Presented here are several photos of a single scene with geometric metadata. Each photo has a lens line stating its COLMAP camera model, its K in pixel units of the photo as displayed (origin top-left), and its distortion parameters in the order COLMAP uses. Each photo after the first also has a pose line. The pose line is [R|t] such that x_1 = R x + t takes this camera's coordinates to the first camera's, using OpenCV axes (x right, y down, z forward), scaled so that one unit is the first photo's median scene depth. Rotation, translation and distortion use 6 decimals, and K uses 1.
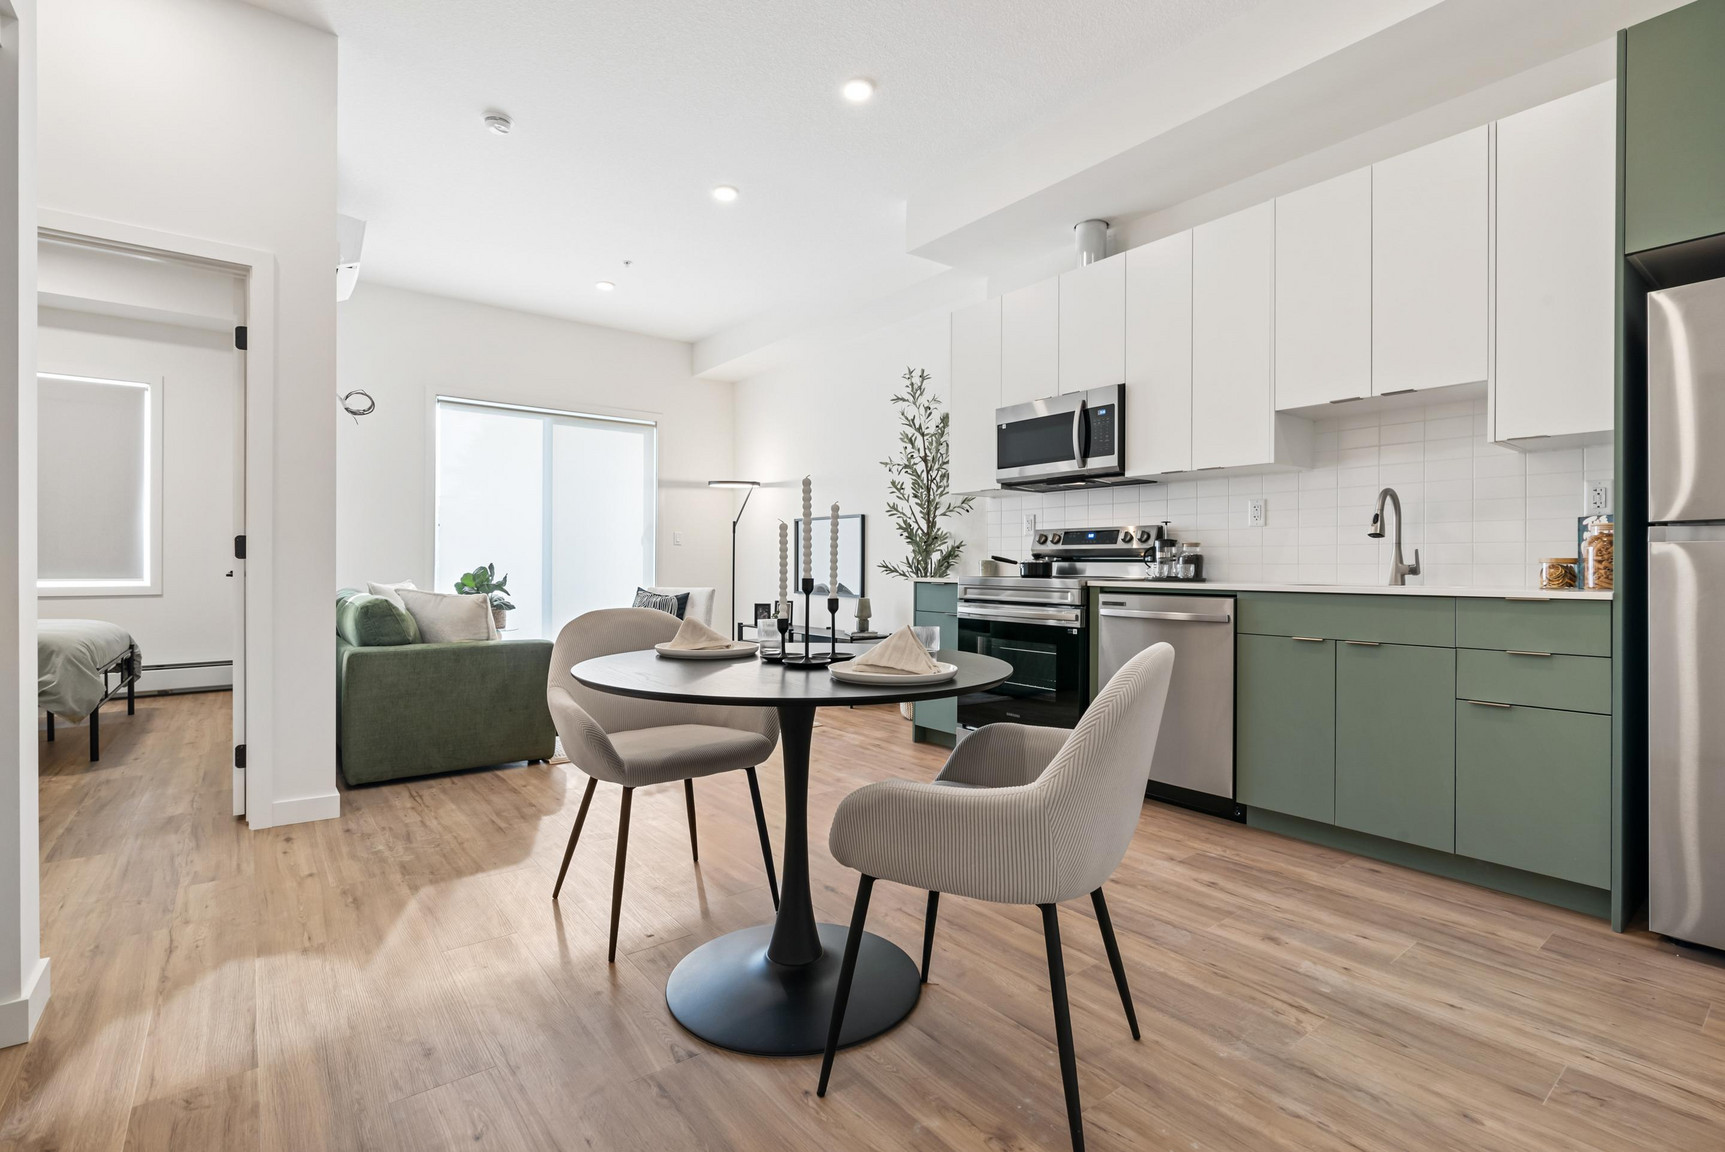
lens RADIAL K [[799.2, 0, 862.5], [0, 799.2, 576.0], [0, 0, 1]] dist [-0.011303, 0.000202]
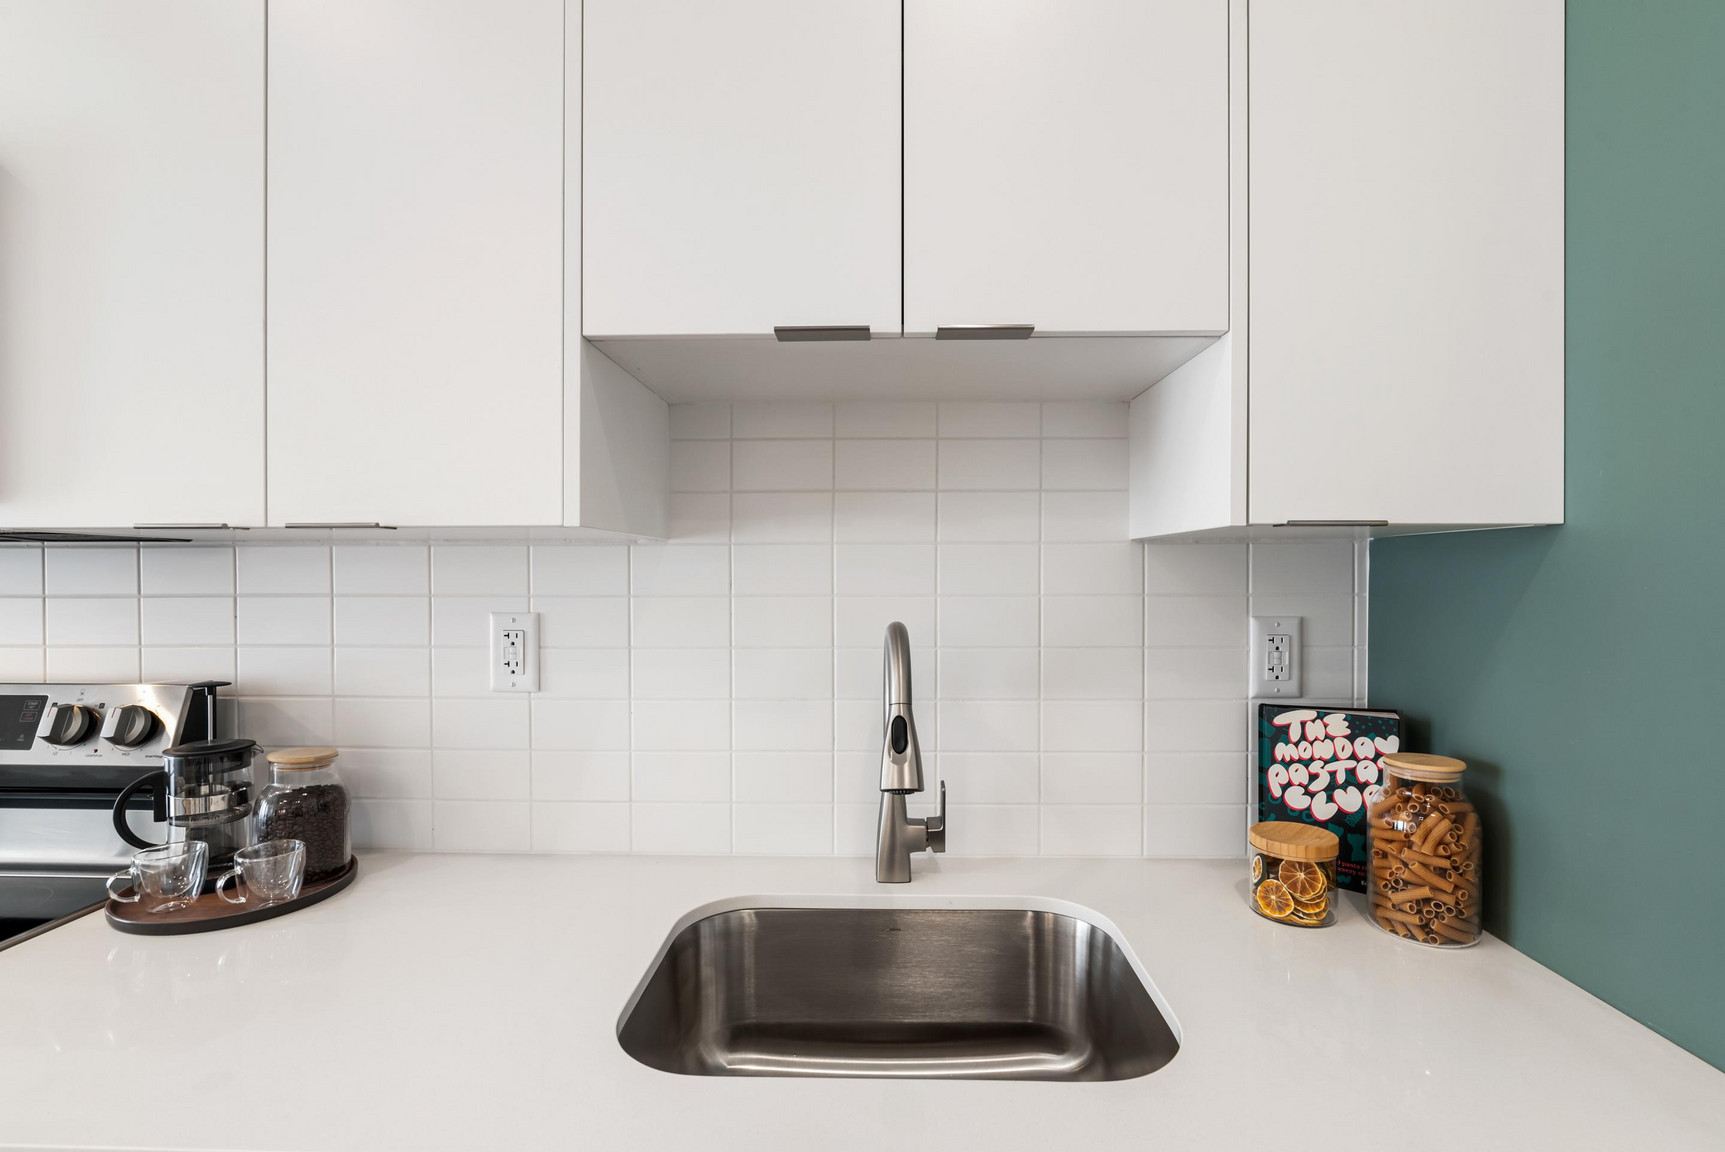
lens RADIAL K [[799.2, 0, 862.5], [0, 799.2, 576.0], [0, 0, 1]] dist [-0.011303, 0.000202]
pose [[0.627088, -0.008402, 0.778903, 0.409348], [0.014700, 0.999891, -0.001050, -0.138992], [-0.778810, 0.012108, 0.627143, 0.847406]]
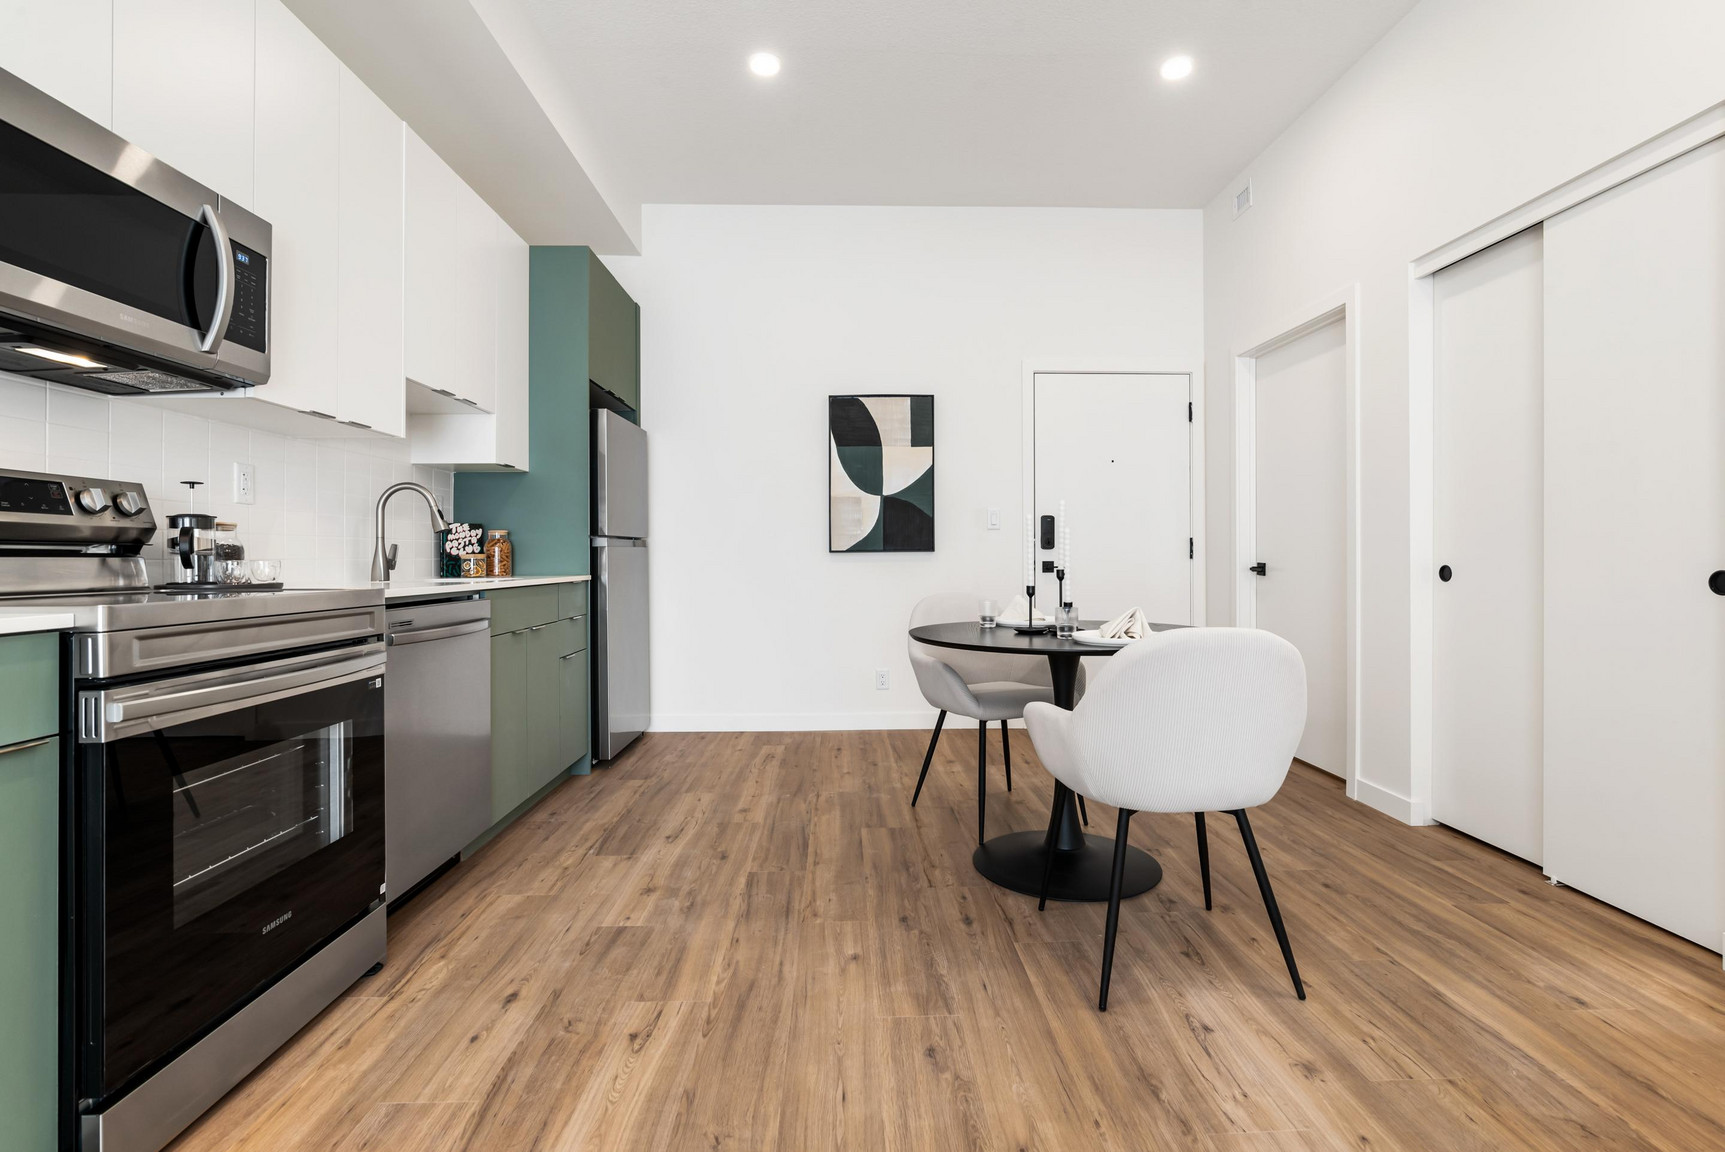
lens RADIAL K [[807.3, 0, 873.9], [0, 807.3, 552.1], [0, 0, 1]] dist [-0.011304, 0.000299]
pose [[-0.814355, 0.002981, 0.580359, -0.424535], [0.009082, 0.999930, 0.007607, -0.027527], [-0.580296, 0.011465, -0.814325, 1.581039]]
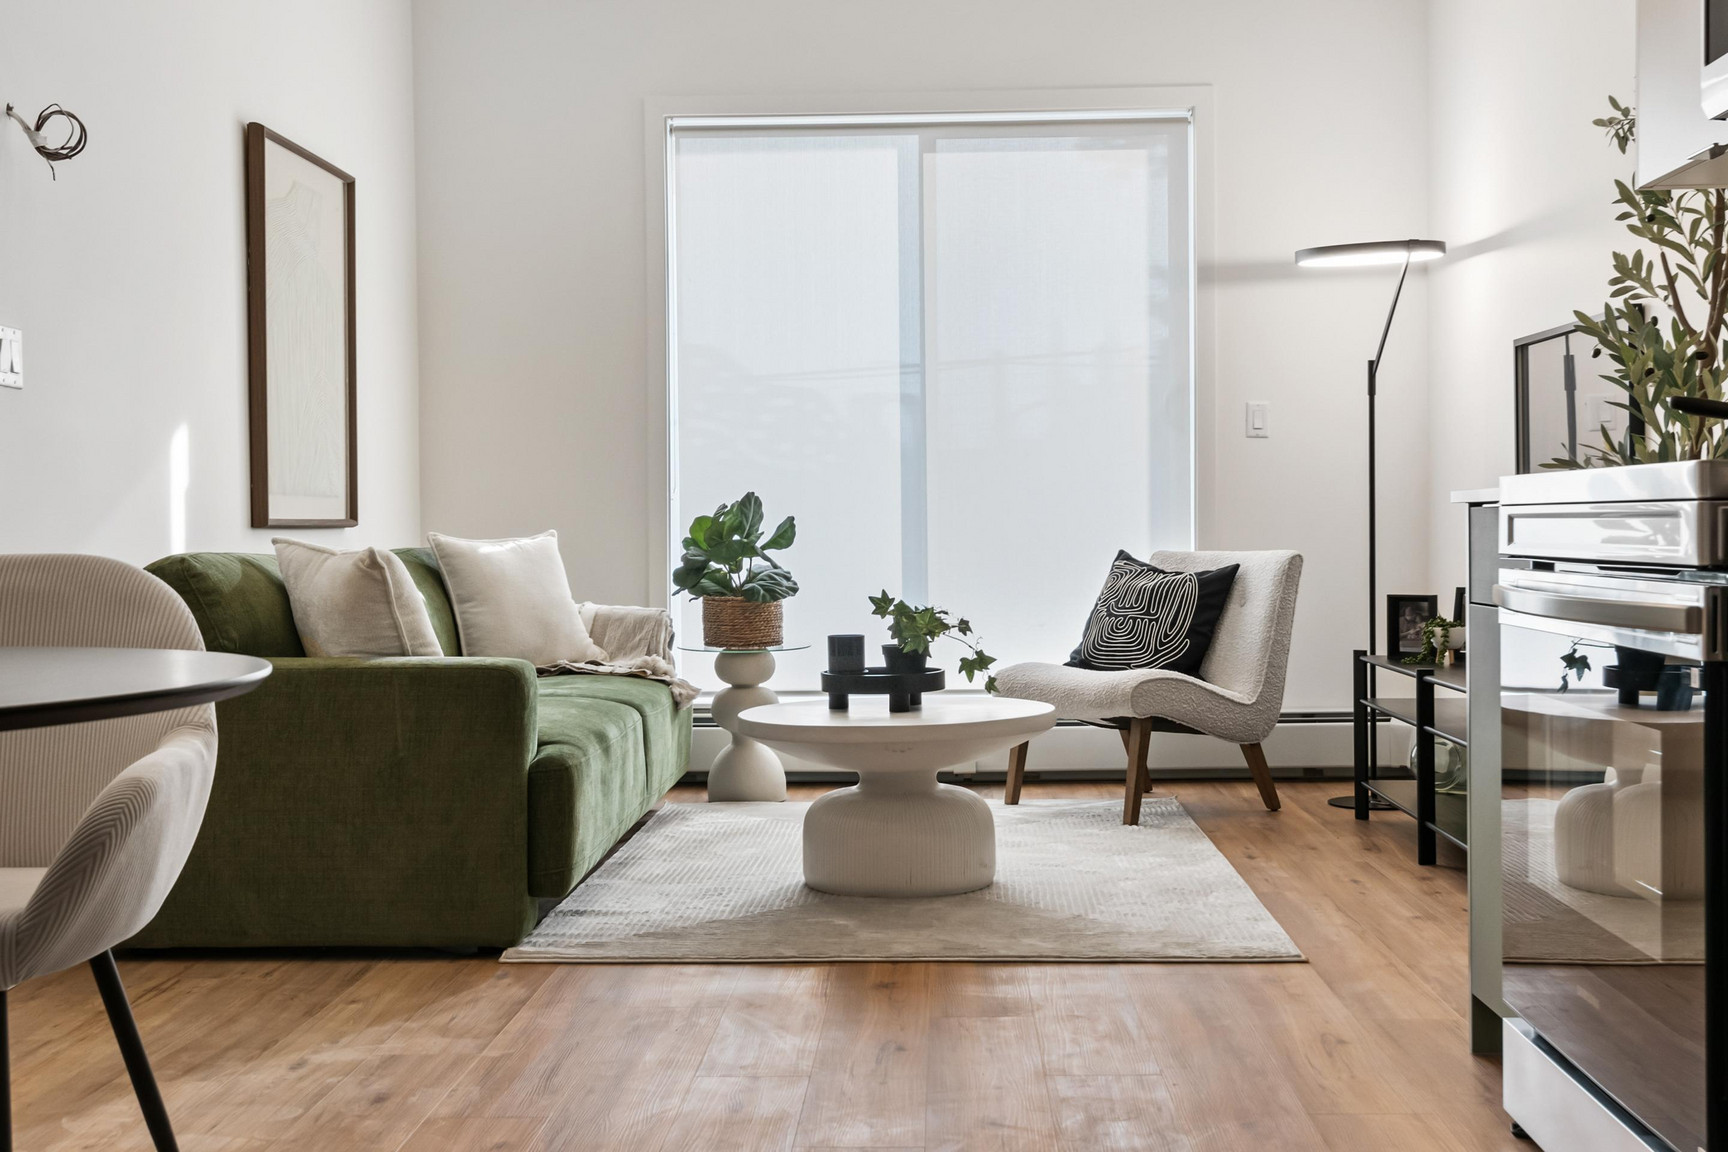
lens RADIAL K [[2021.9, 0, 868.5], [0, 2021.9, 581.2], [0, 0, 1]] dist [0.025096, 0.050363]
pose [[0.765530, 0.001921, -0.643397, 0.601870], [0.005724, 0.999936, 0.009796, 0.044239], [0.643375, -0.011182, 0.765470, 0.460901]]
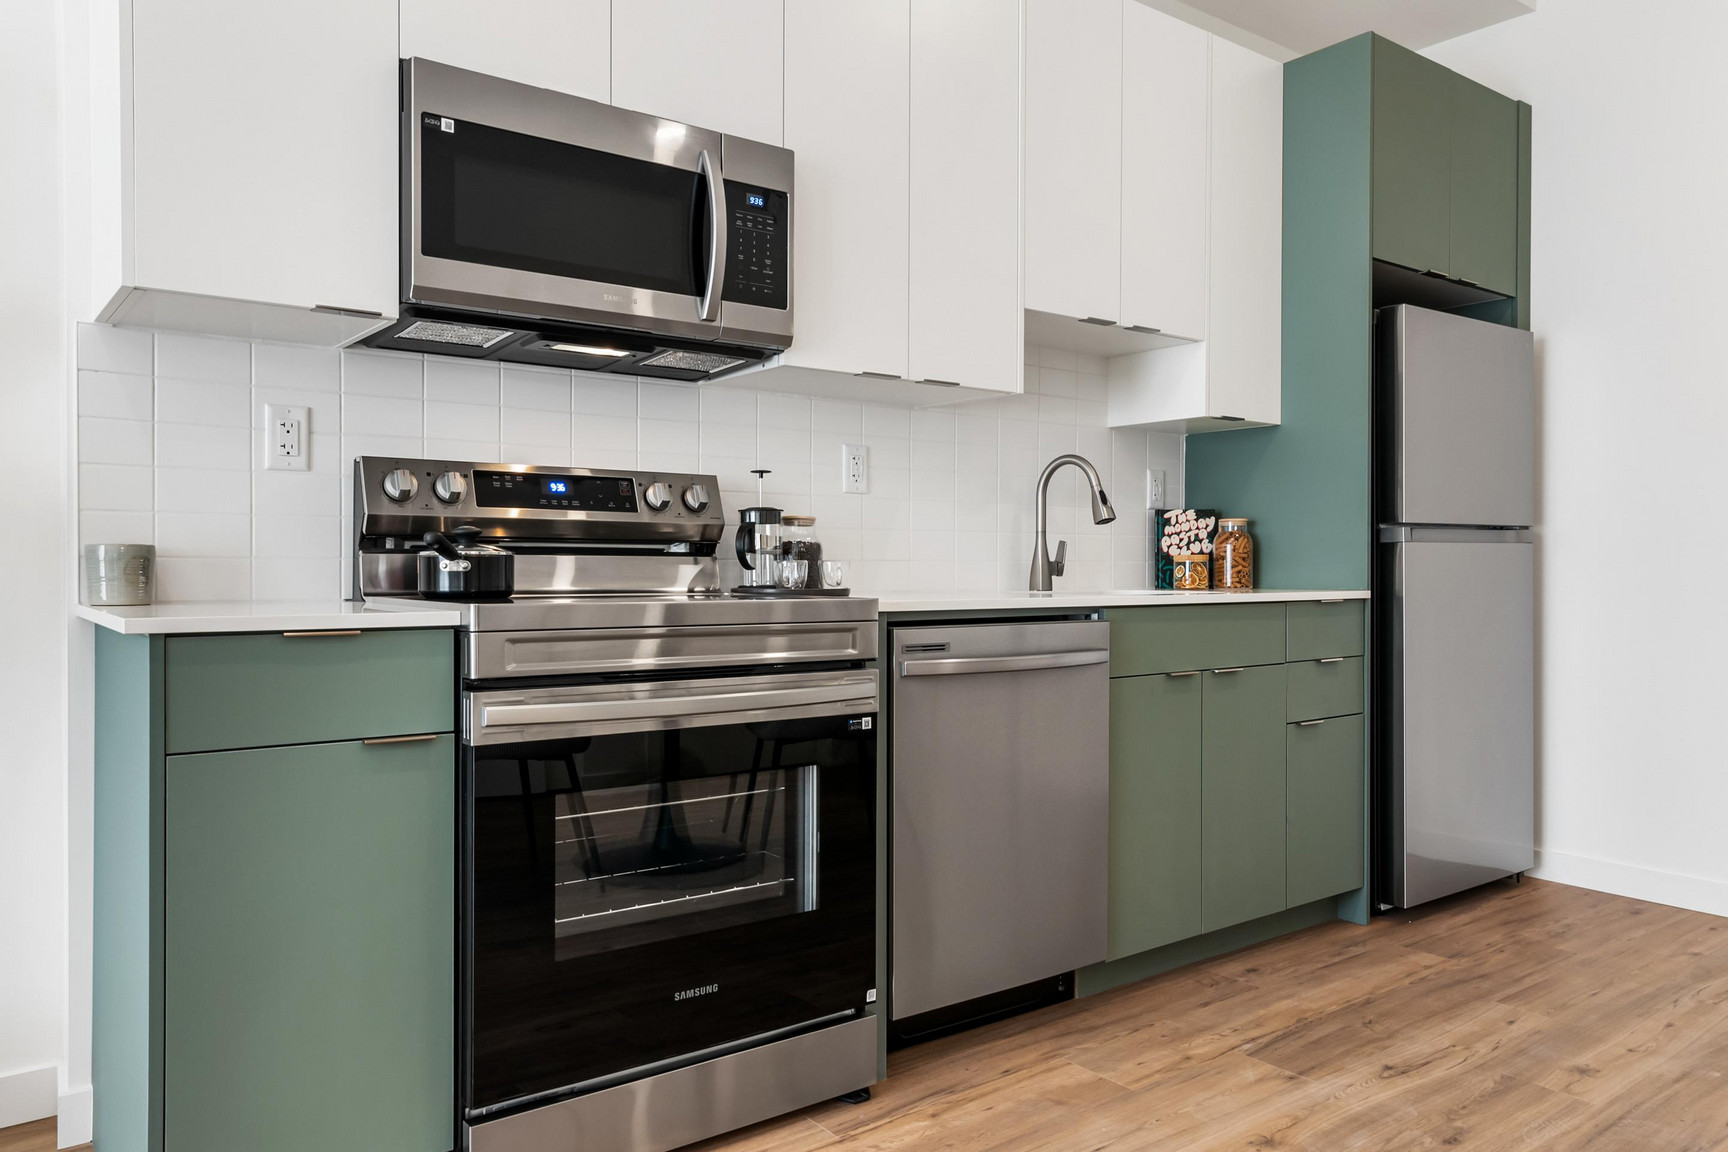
lens RADIAL K [[1226.7, 0, 864.0], [0, 1226.7, 576.0], [0, 0, 1]] dist [-0.001718, 0.009656]
pose [[0.004879, -0.014592, 0.999882, -0.473898], [0.011087, 0.999833, 0.014537, -0.020861], [-0.999927, 0.011015, 0.005039, 1.258208]]
